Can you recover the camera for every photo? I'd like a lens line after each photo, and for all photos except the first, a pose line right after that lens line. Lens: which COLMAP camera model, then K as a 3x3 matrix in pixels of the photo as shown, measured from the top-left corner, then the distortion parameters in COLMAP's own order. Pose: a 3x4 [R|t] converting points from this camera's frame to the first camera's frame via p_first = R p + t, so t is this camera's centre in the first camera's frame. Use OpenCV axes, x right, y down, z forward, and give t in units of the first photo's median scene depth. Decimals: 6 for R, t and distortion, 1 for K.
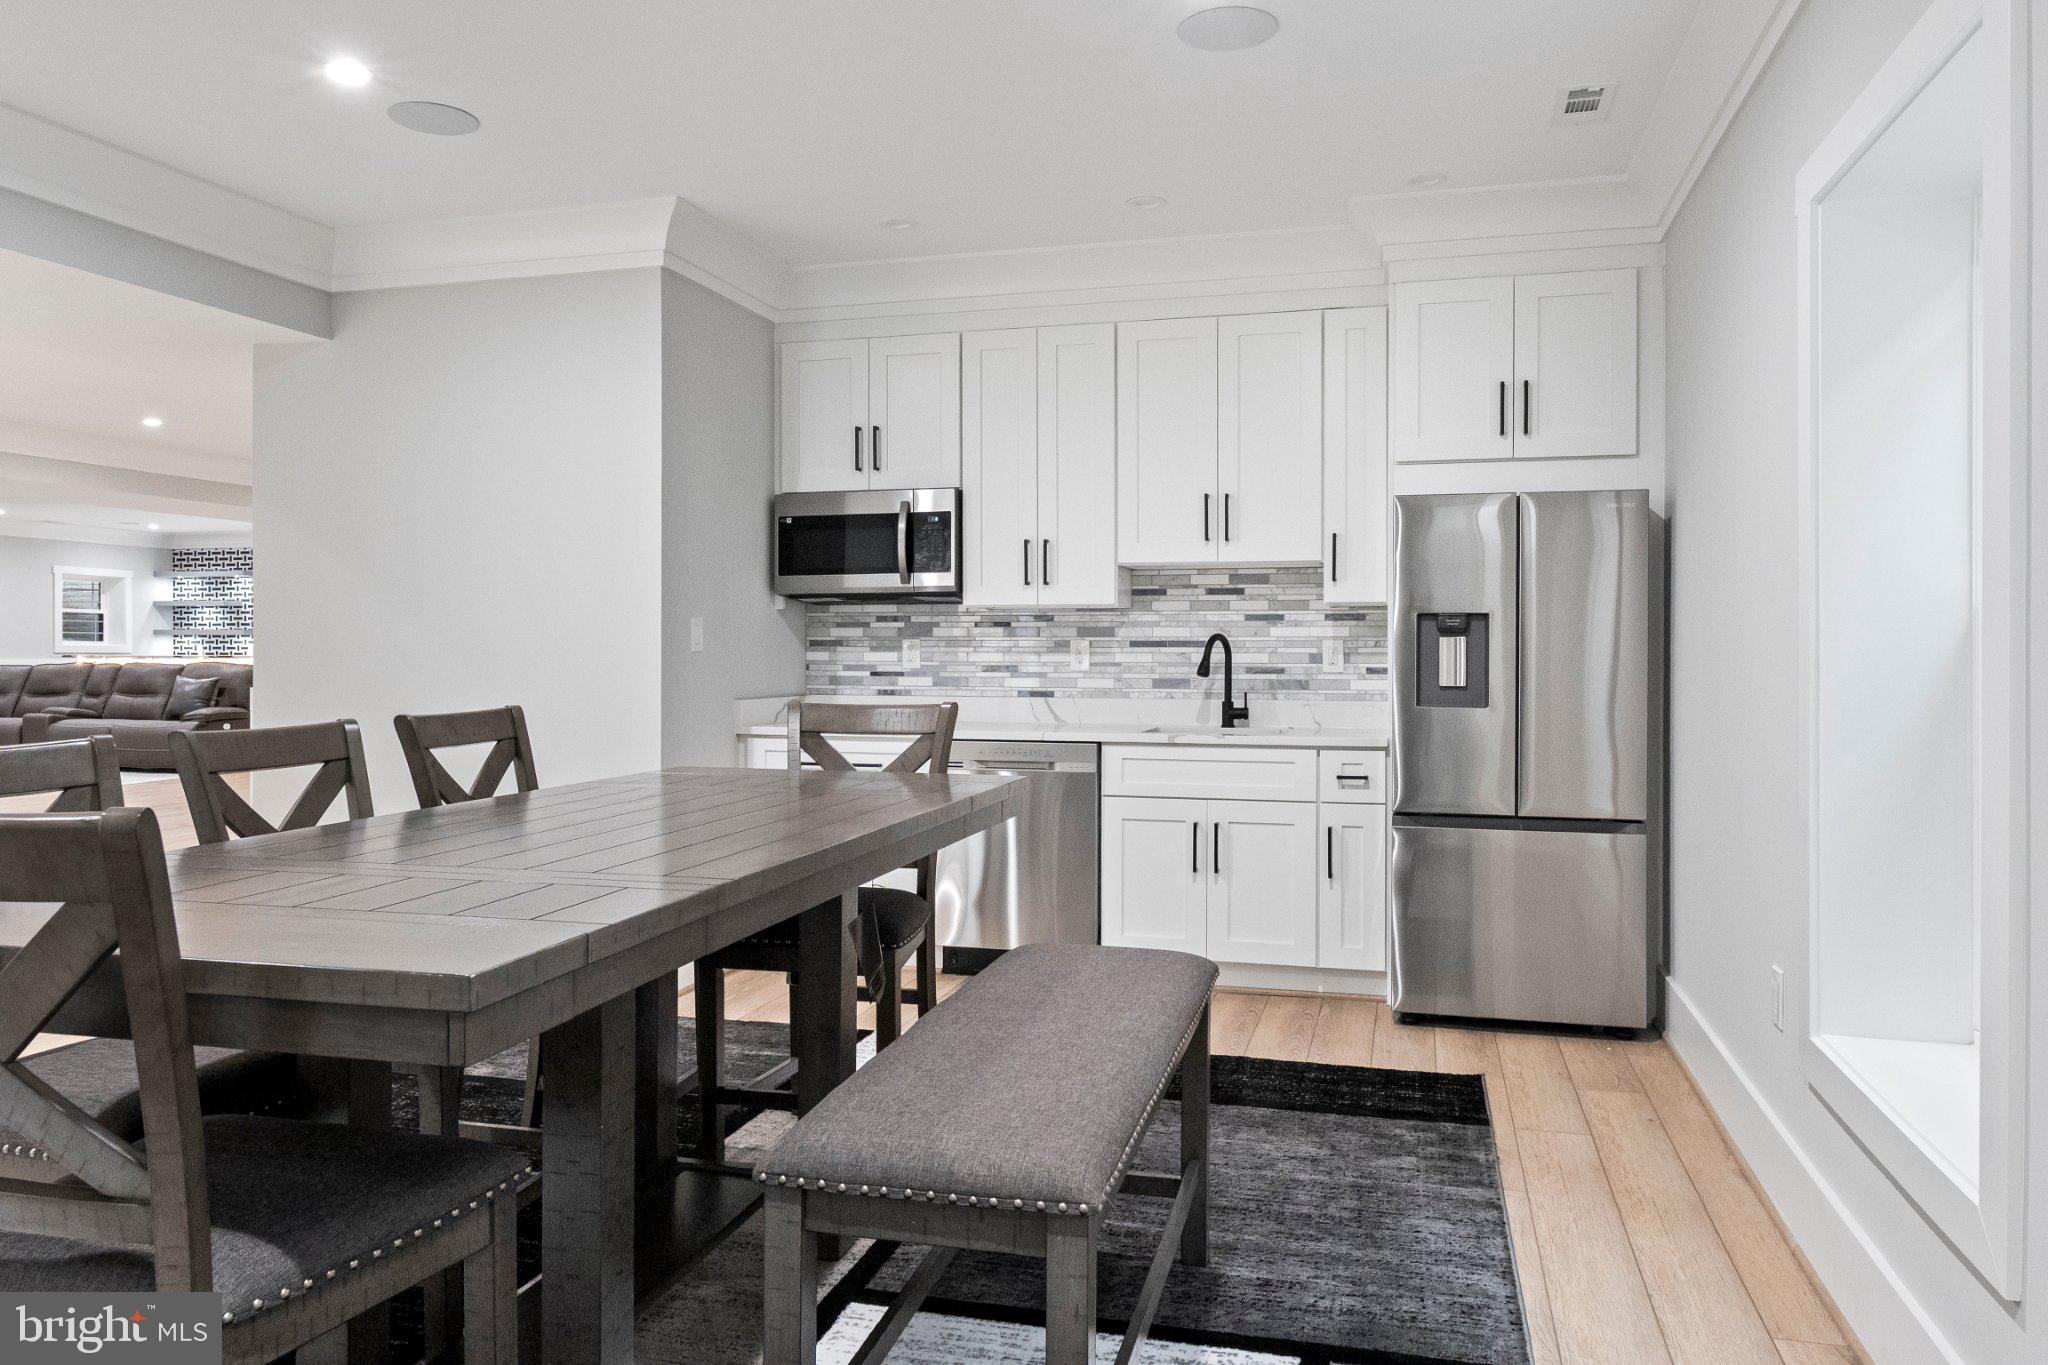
lens RADIAL K [[1419.1, 0, 1027.3], [0, 1419.1, 670.3], [0, 0, 1]] dist [0.001046, -0.002441]
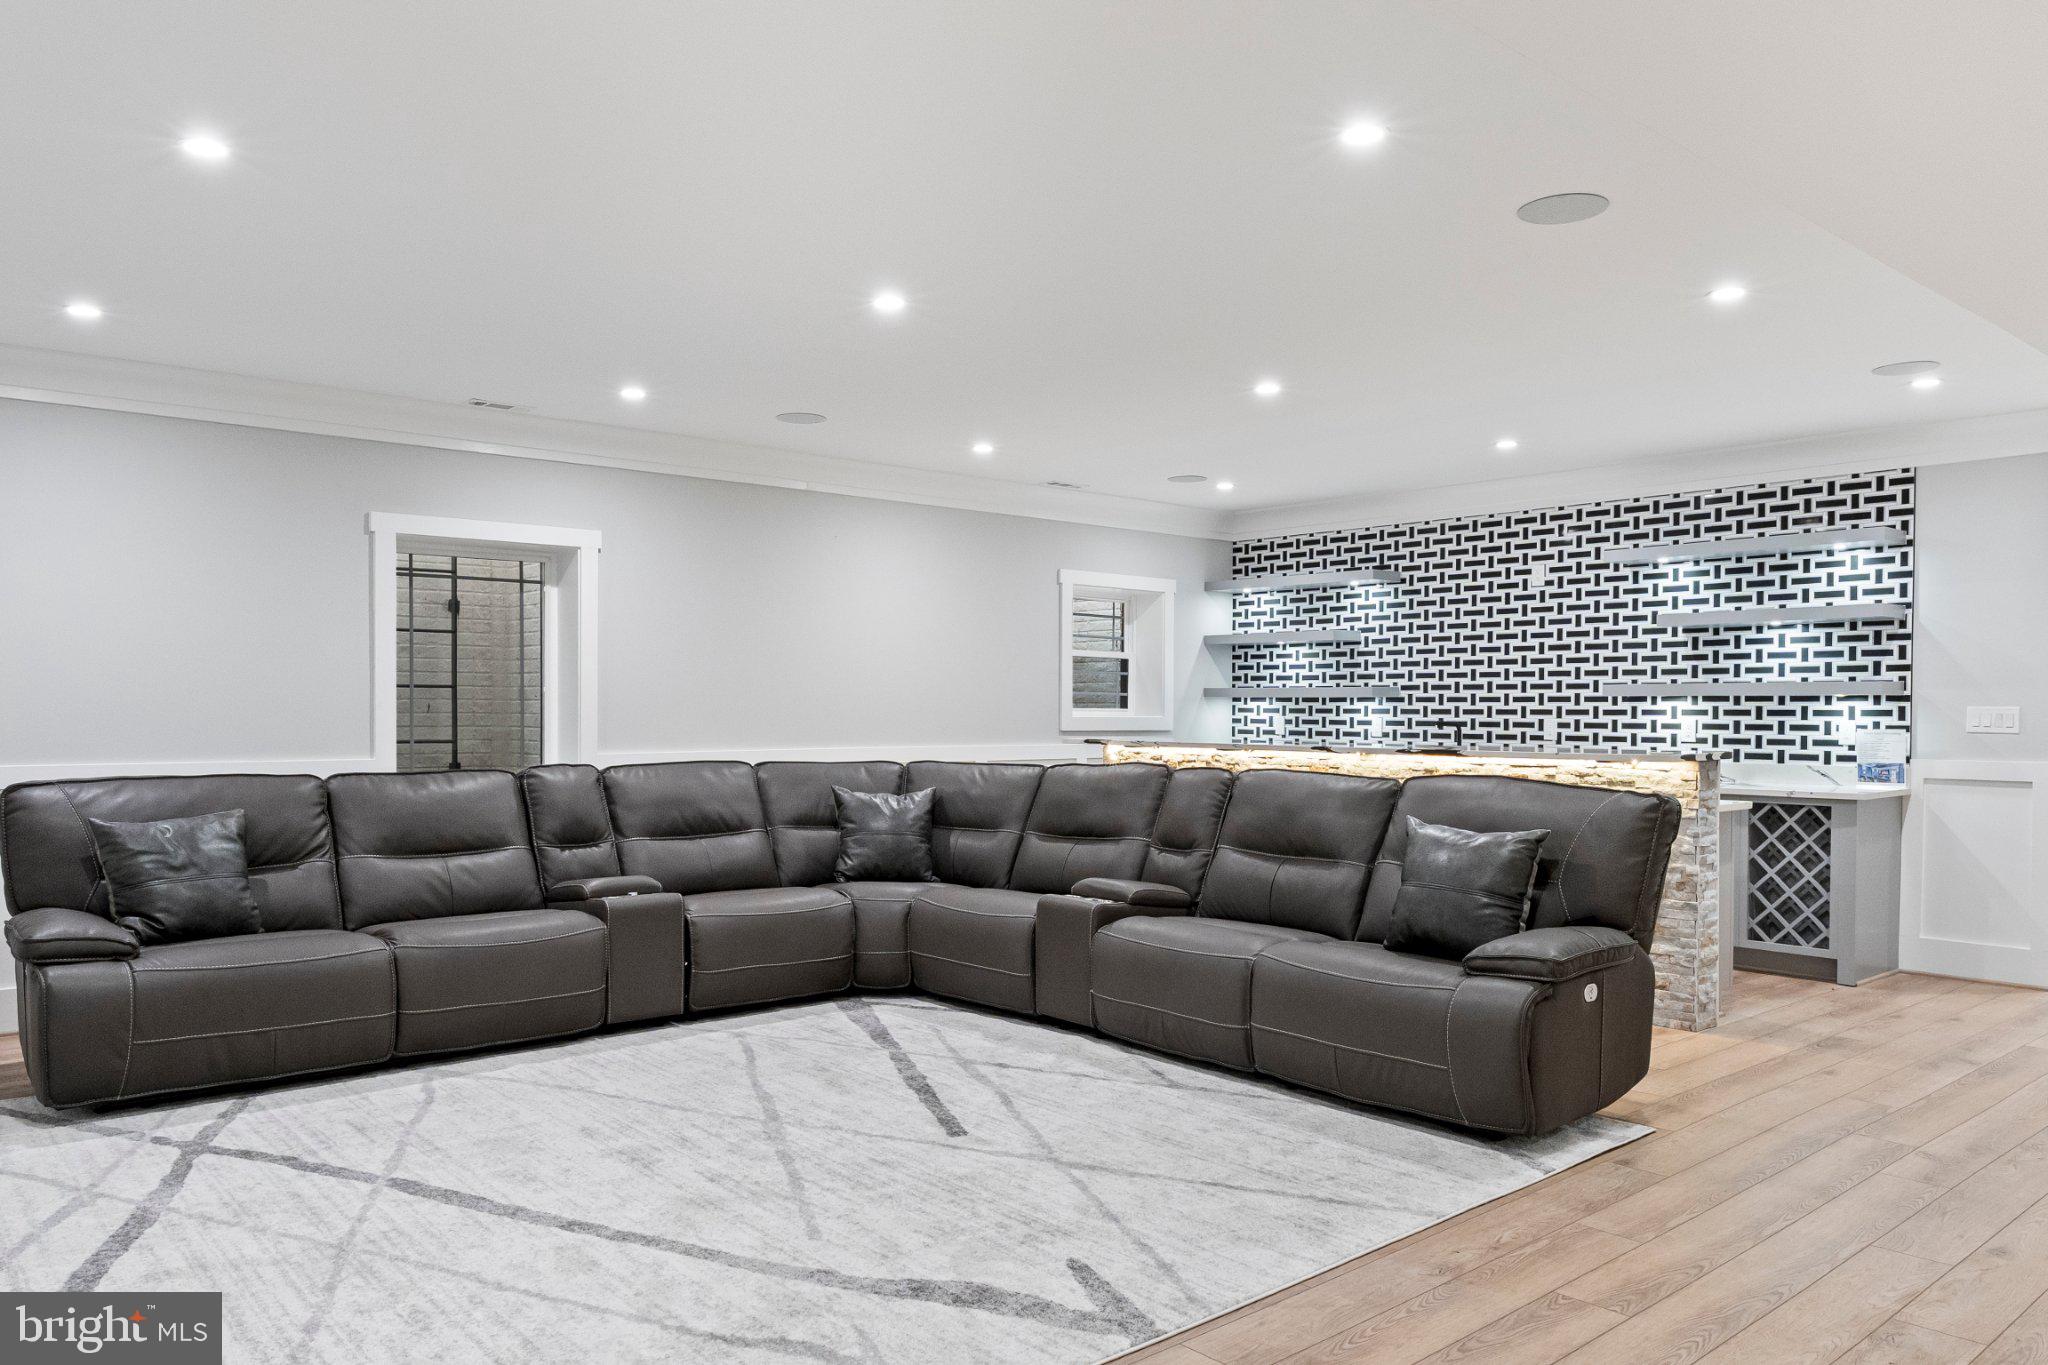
lens RADIAL K [[1450.8, 0, 1021.2], [0, 1450.8, 720.7], [0, 0, 1]] dist [-0.001993, 0.000032]
pose [[0.836209, 0.007915, -0.548353, -0.390181], [-0.011576, 0.999928, -0.003219, -0.014191], [0.548288, 0.009040, 0.836241, 0.523361]]
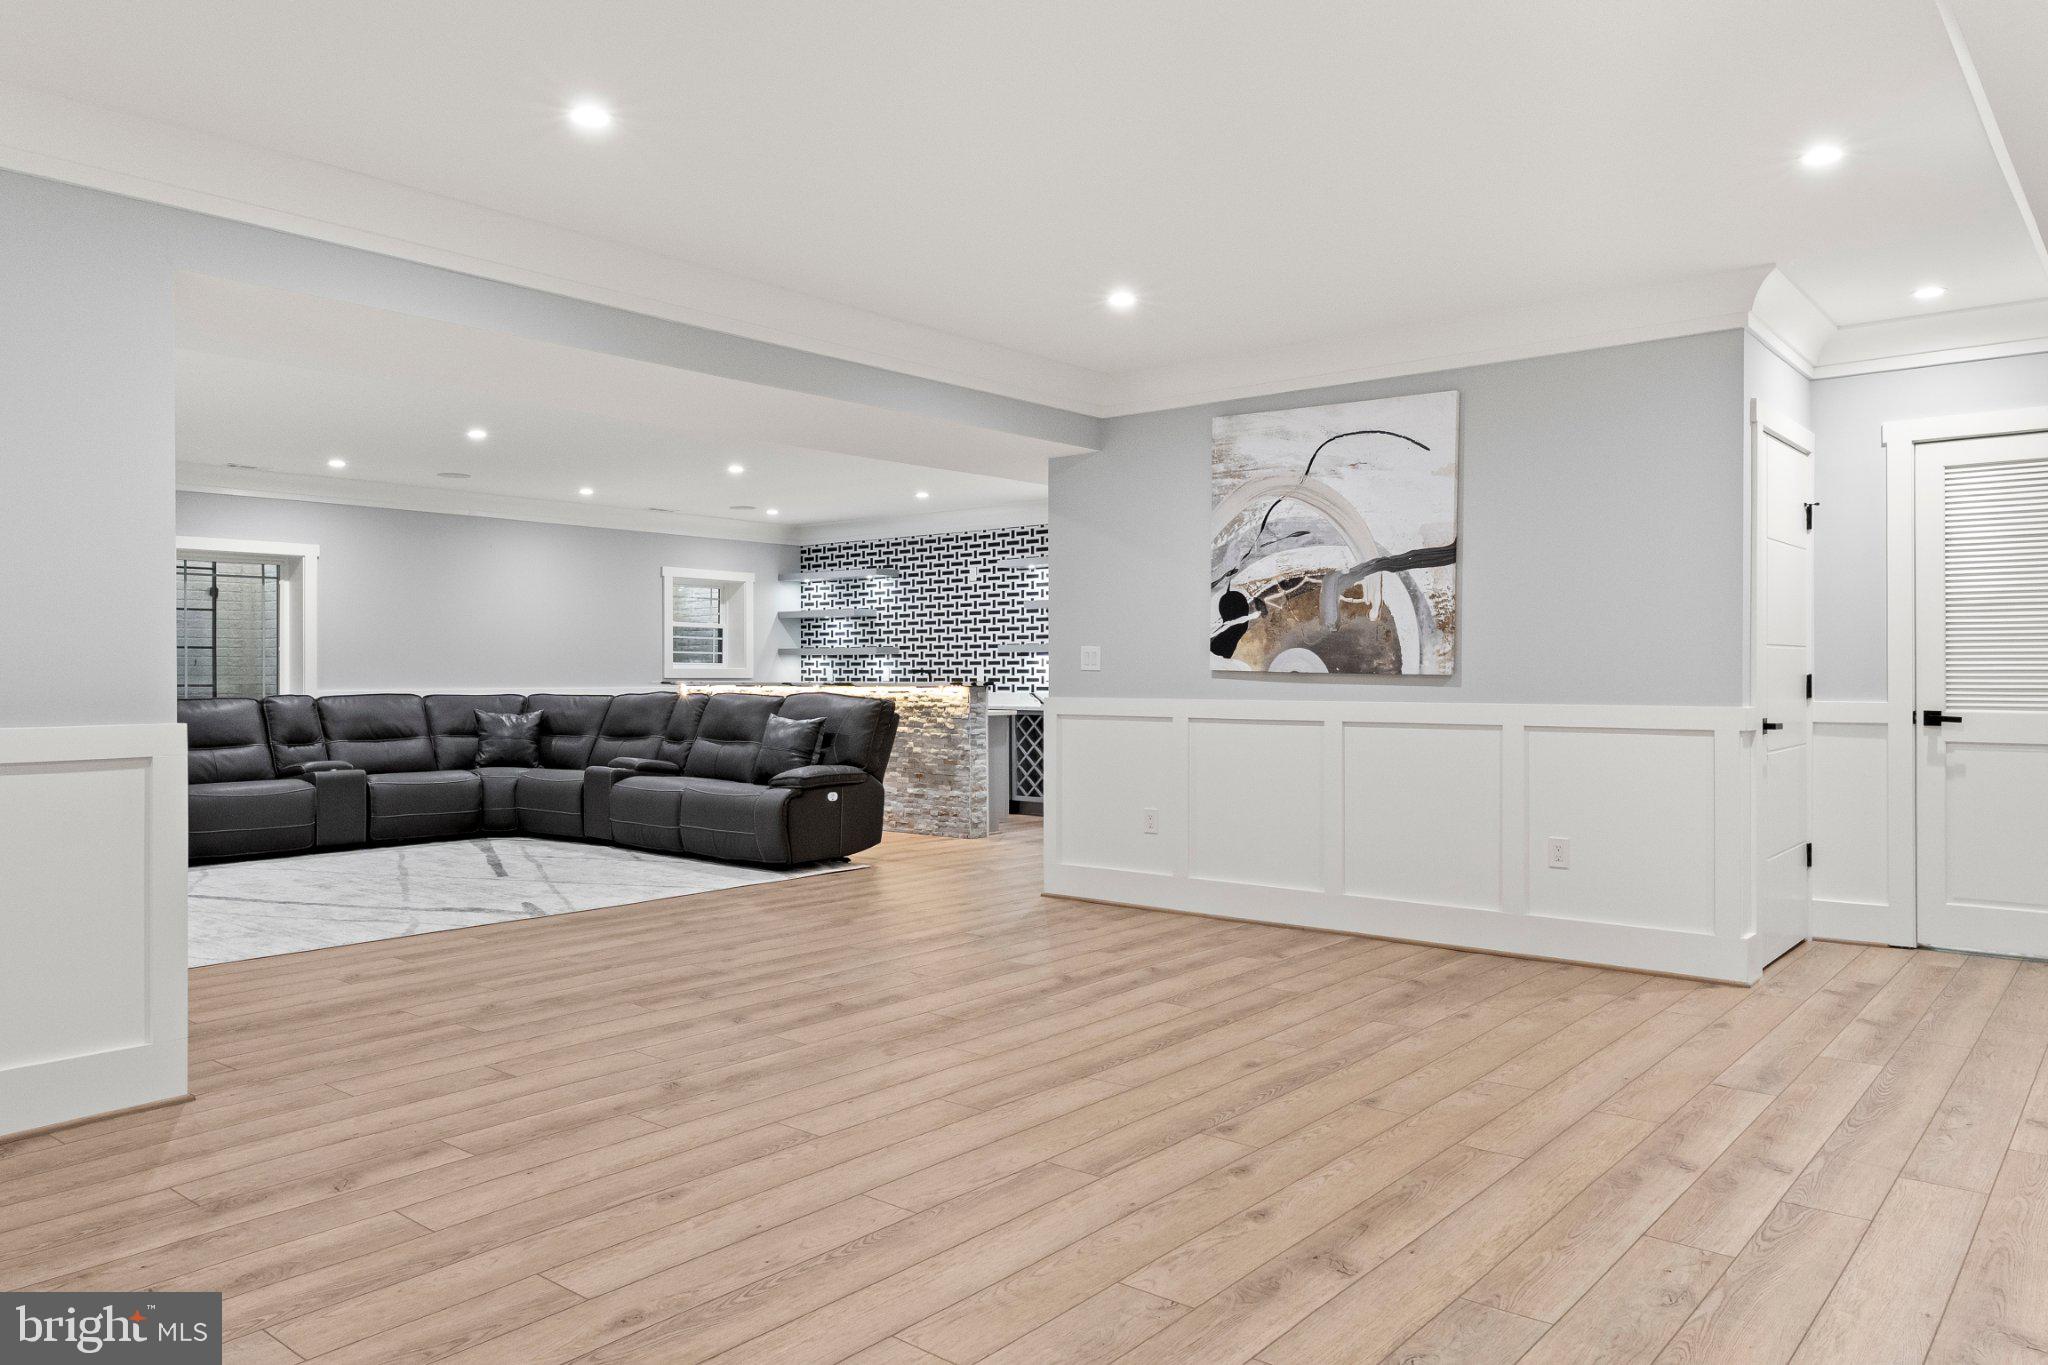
lens RADIAL K [[1419.1, 0, 1027.3], [0, 1419.1, 670.3], [0, 0, 1]] dist [0.001046, -0.002441]
pose [[0.911817, -0.002381, -0.410590, -0.180031], [-0.004478, 0.999866, -0.015743, -0.005250], [0.410573, 0.016193, 0.911684, 0.365113]]
